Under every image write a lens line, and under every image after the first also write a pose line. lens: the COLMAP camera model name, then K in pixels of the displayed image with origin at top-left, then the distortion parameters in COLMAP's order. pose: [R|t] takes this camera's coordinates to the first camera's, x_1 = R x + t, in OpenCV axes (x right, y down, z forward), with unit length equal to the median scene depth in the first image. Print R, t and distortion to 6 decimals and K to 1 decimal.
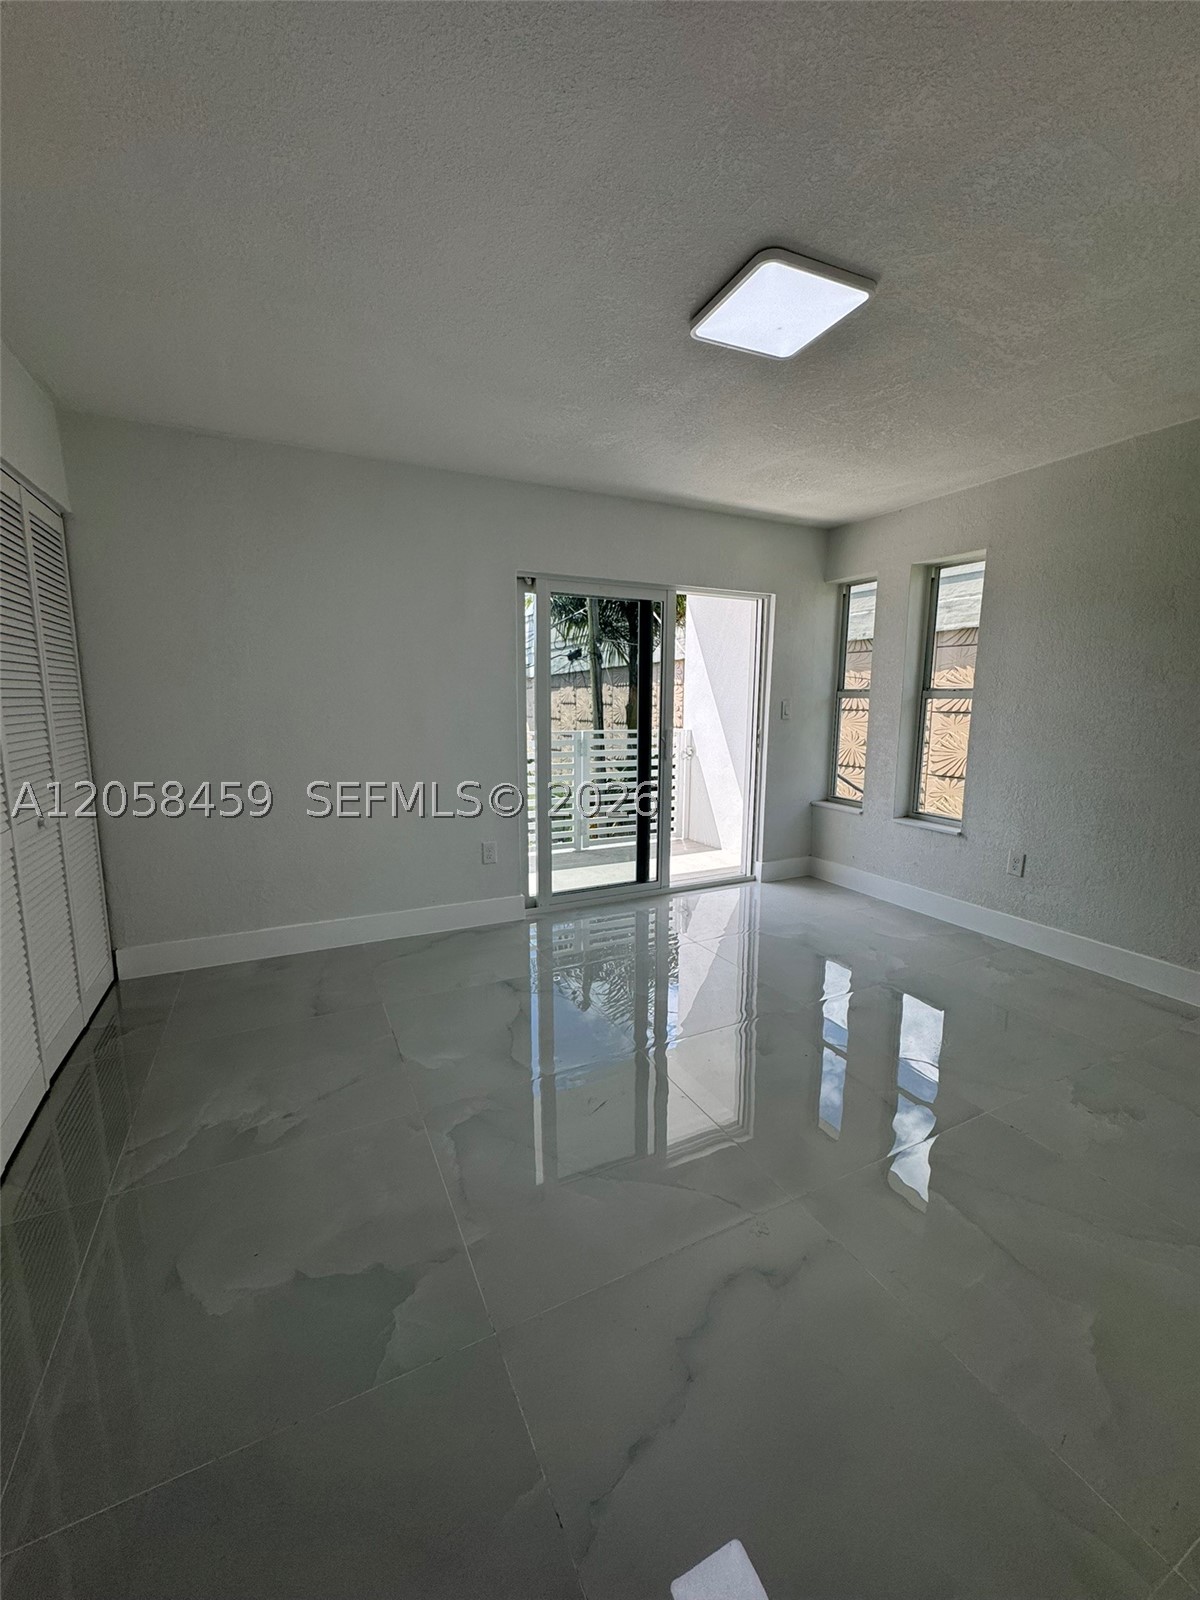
lens RADIAL K [[641.5, 0, 598.9], [0, 641.5, 798.0], [0, 0, 1]] dist [0.001659, 0.000584]
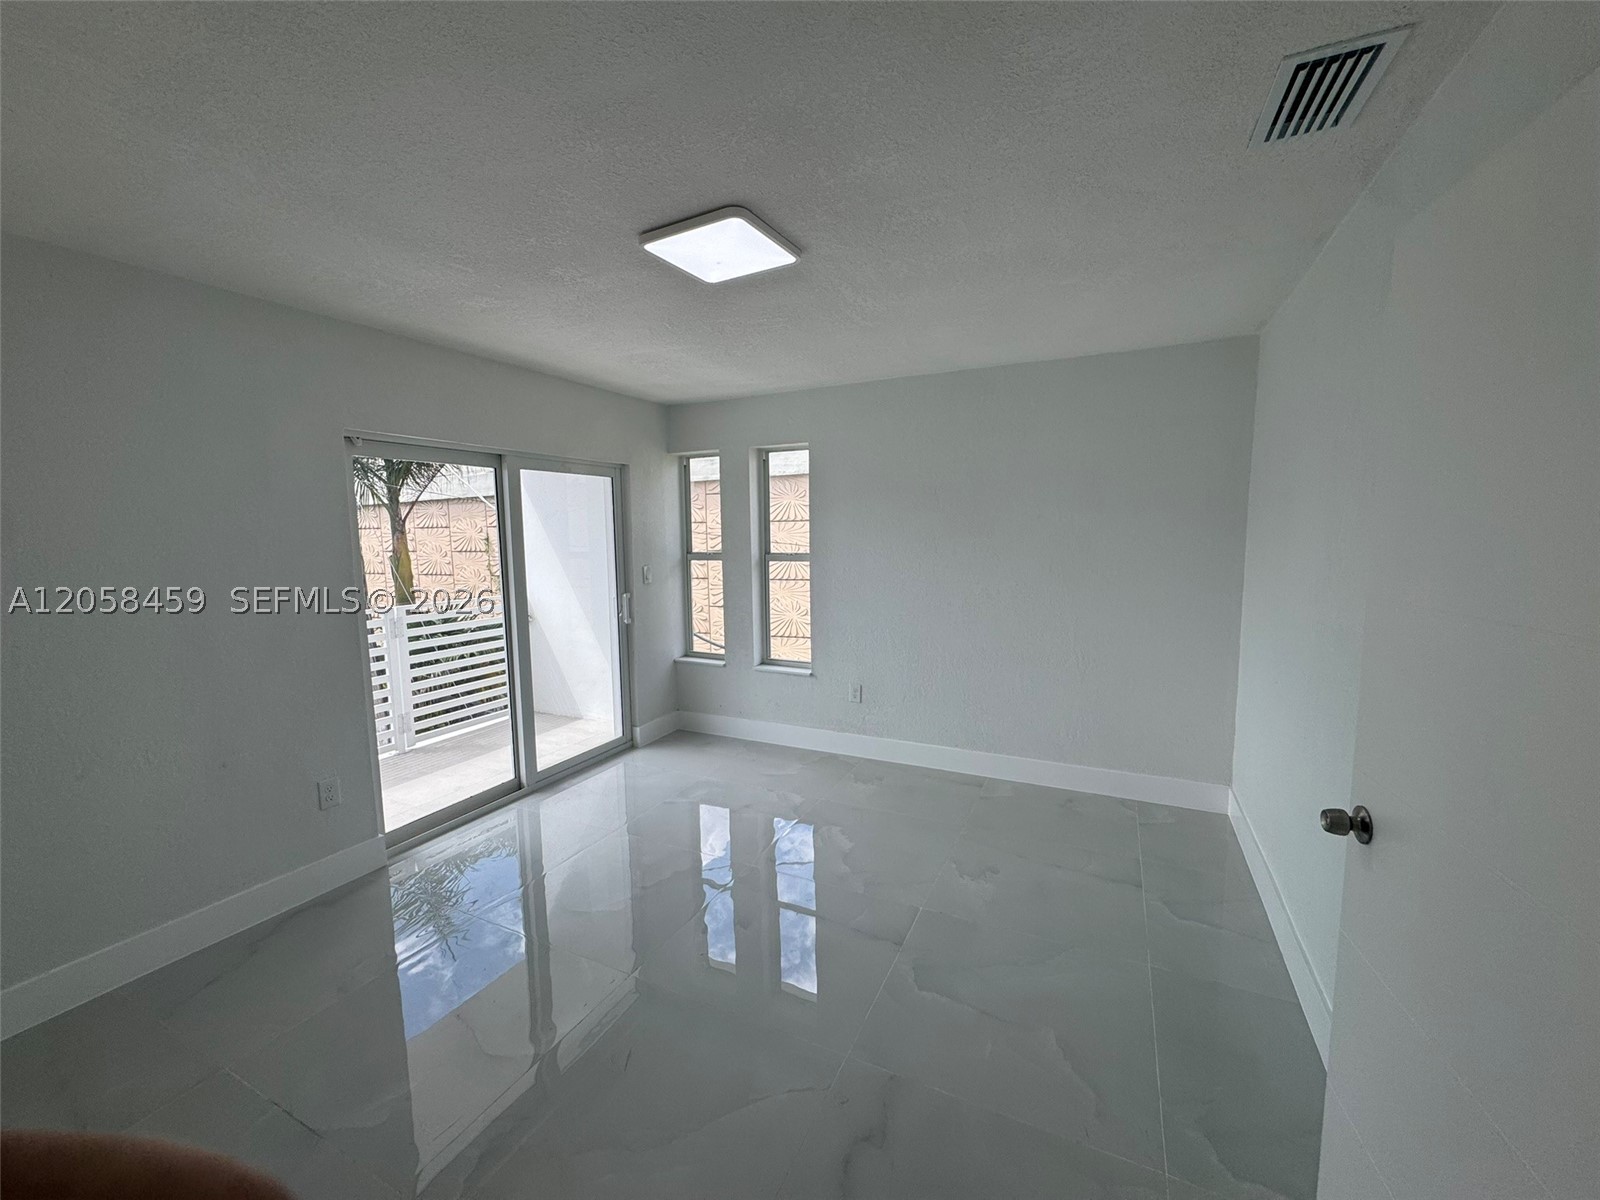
lens RADIAL K [[641.5, 0, 792.2], [0, 641.5, 602.1], [0, 0, 1]] dist [0.001659, 0.000584]
pose [[0.796475, -0.085509, 0.598595, -0.154677], [0.111862, 0.993700, -0.006891, -0.066589], [-0.594234, 0.072449, 0.801022, 0.045958]]
